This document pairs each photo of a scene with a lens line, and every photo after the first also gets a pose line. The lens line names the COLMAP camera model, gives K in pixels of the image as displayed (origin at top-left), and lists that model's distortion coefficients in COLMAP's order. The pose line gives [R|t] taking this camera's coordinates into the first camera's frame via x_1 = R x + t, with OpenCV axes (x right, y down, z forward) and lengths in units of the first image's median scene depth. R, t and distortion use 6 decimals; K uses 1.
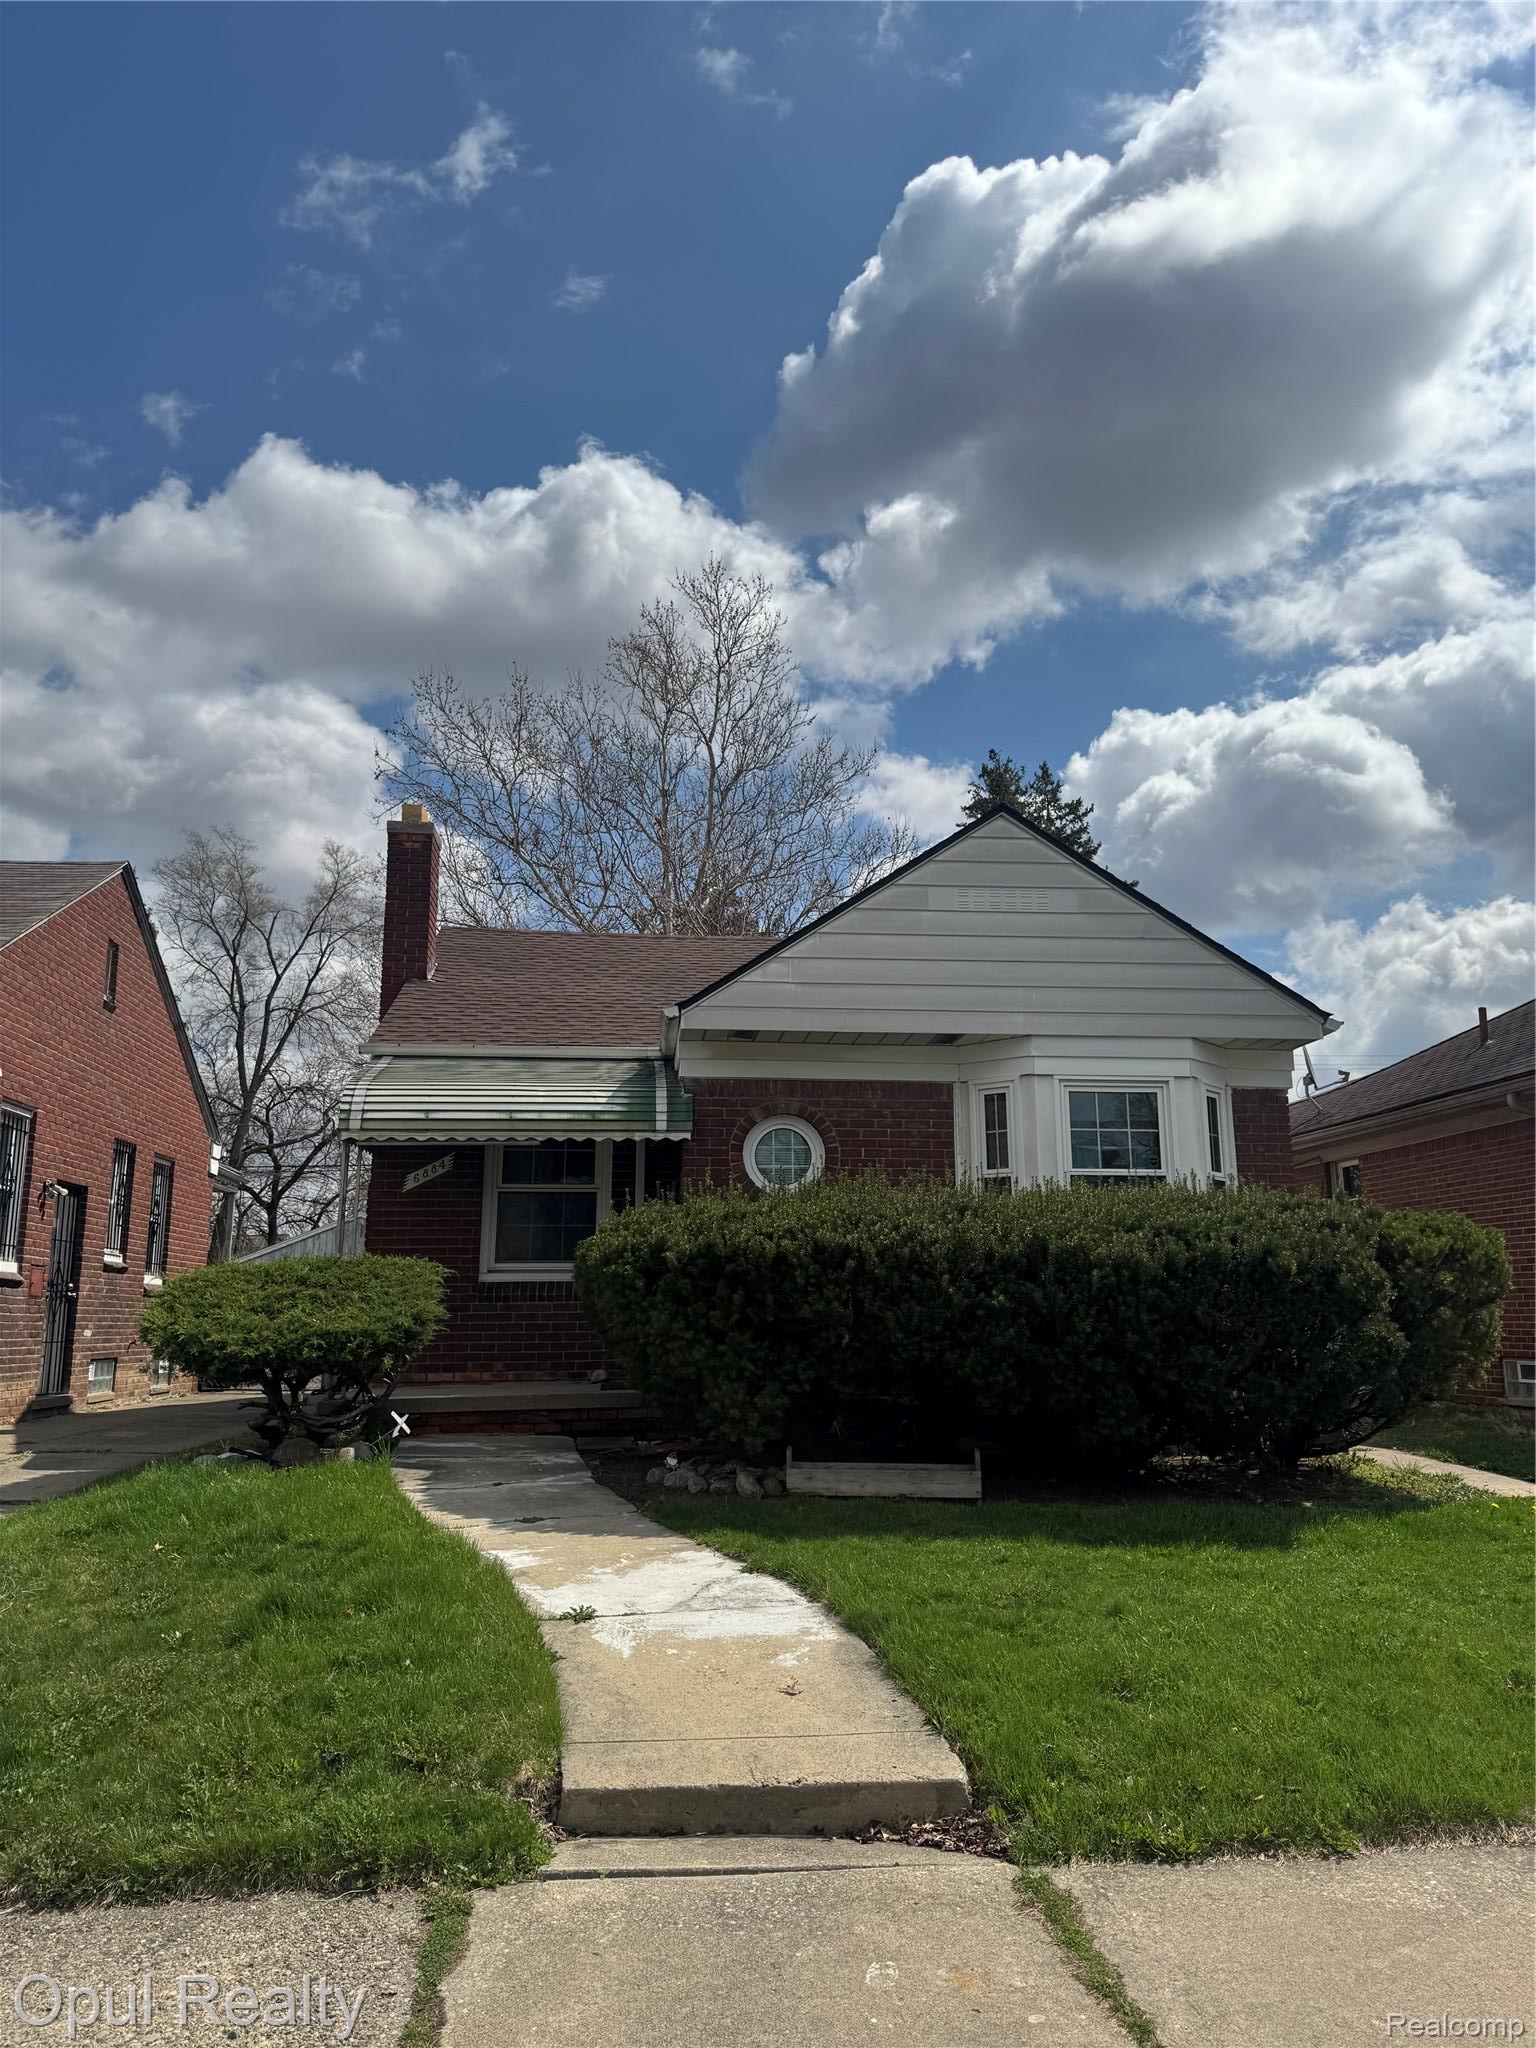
lens RADIAL K [[1430.1, 0, 768.0], [0, 1430.1, 1024.0], [0, 0, 1]] dist [0.105537, 0.000078]
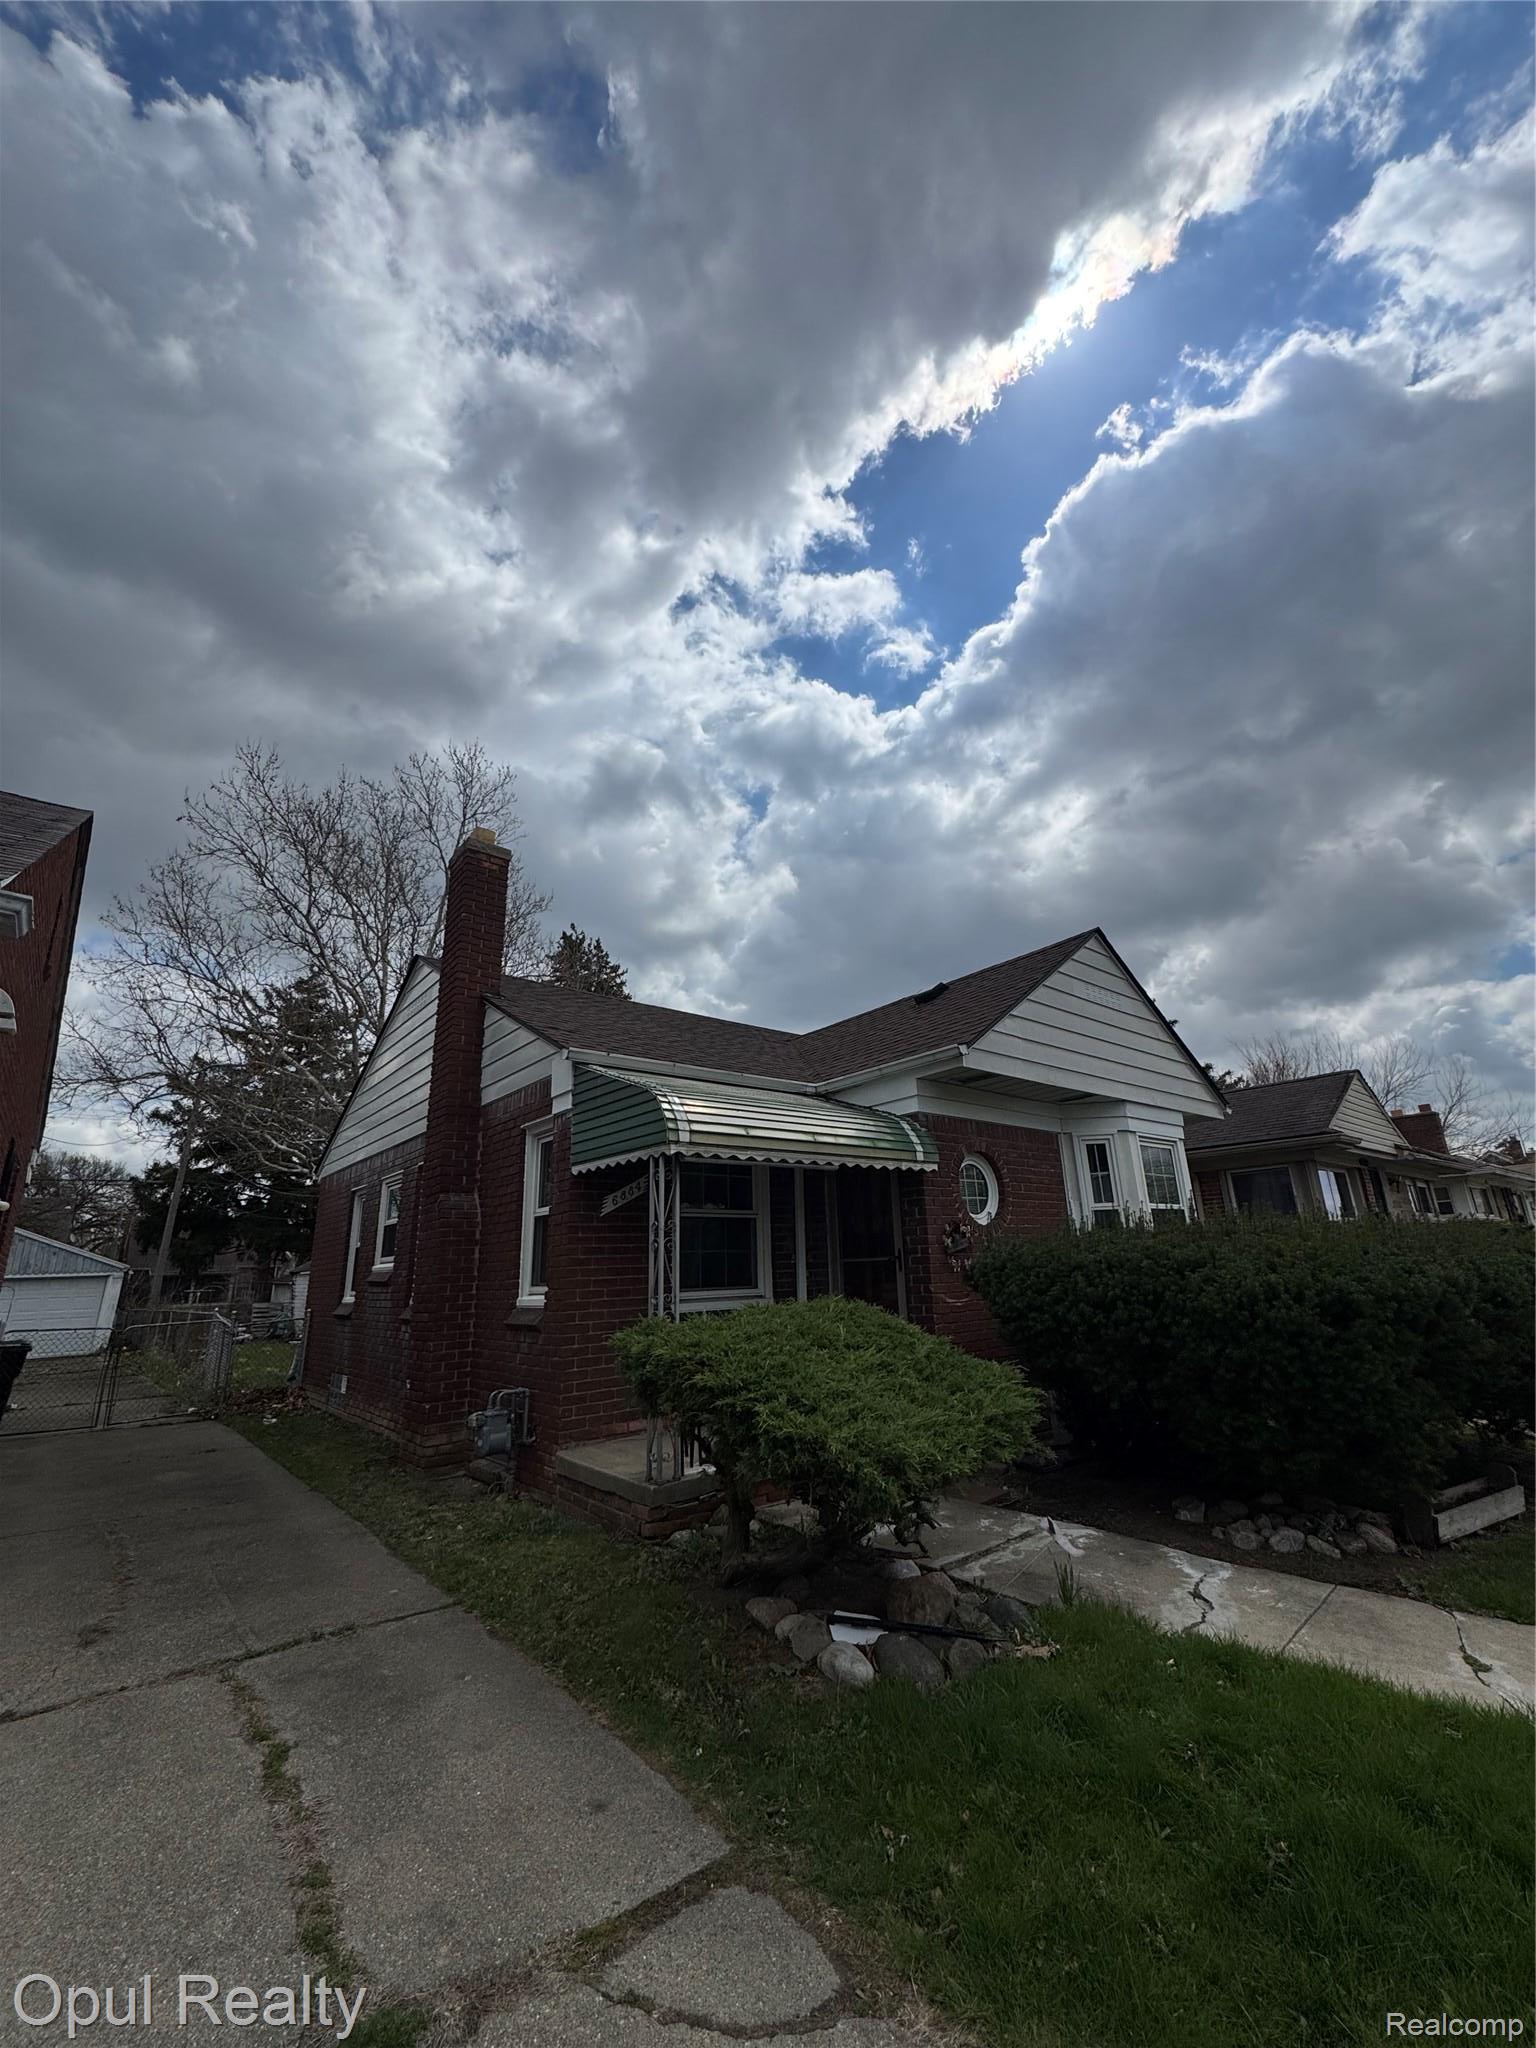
lens RADIAL K [[827.3, 0, 768.0], [0, 827.3, 1024.0], [0, 0, 1]] dist [-0.000386, -0.000011]
pose [[0.821875, 0.137474, 0.552832, -0.518999], [-0.076283, 0.988264, -0.132347, 0.063596], [-0.564538, 0.066601, 0.822716, 0.552347]]
